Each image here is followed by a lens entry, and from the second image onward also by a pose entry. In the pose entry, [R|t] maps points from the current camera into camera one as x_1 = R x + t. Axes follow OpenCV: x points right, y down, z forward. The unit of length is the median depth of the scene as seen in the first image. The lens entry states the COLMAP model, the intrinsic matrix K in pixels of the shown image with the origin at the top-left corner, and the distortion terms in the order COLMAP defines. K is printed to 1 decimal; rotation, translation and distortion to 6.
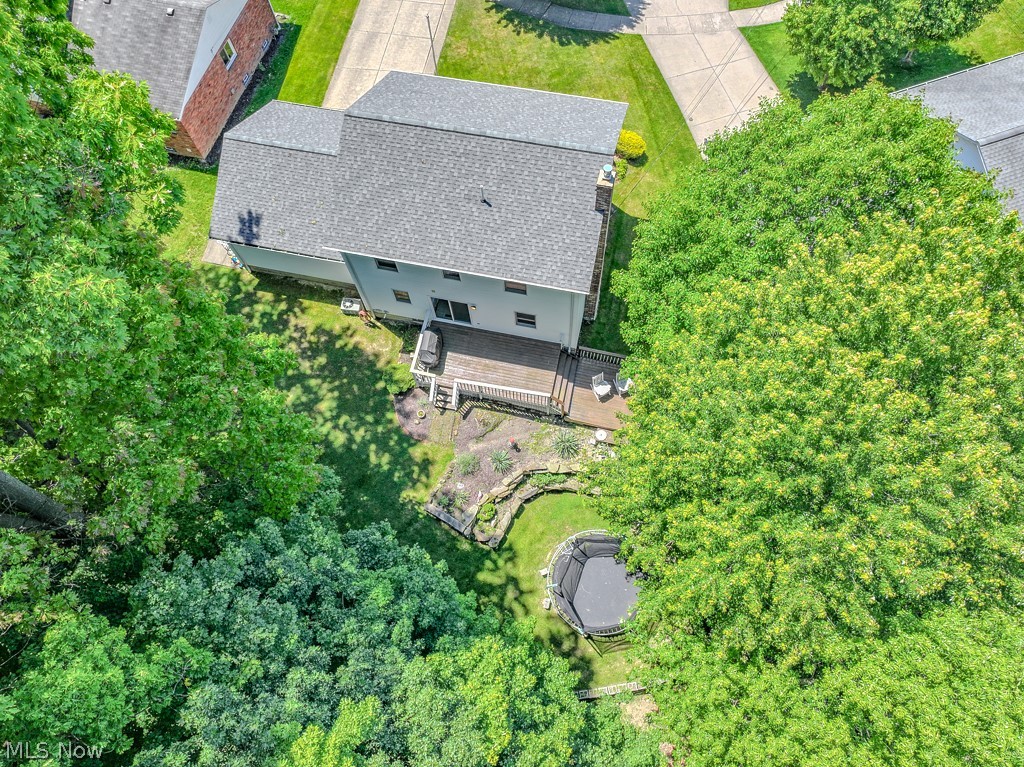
lens RADIAL K [[722.2, 0, 518.8], [0, 722.2, 380.6], [0, 0, 1]] dist [-0.000635, 0.005231]
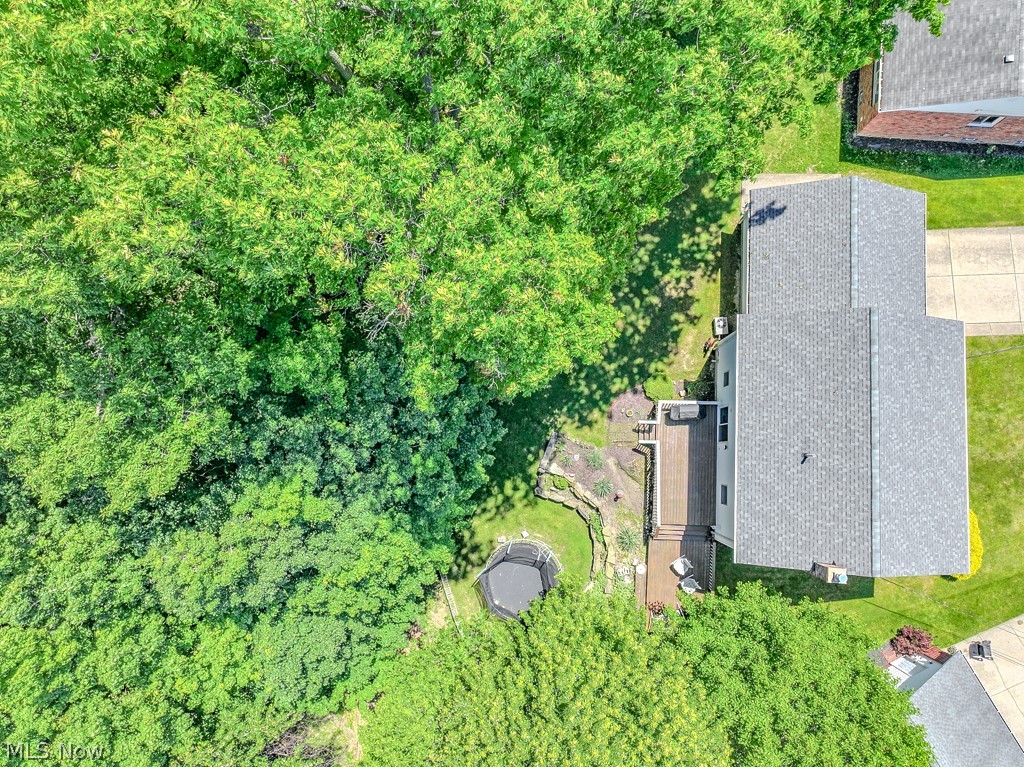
lens RADIAL K [[722.2, 0, 518.8], [0, 722.2, 380.6], [0, 0, 1]] dist [-0.000635, 0.005231]
pose [[0.177714, 0.981721, -0.068124, -0.140963], [-0.885341, 0.189722, 0.424472, -0.303968], [0.429638, -0.015121, 0.902875, -0.131242]]
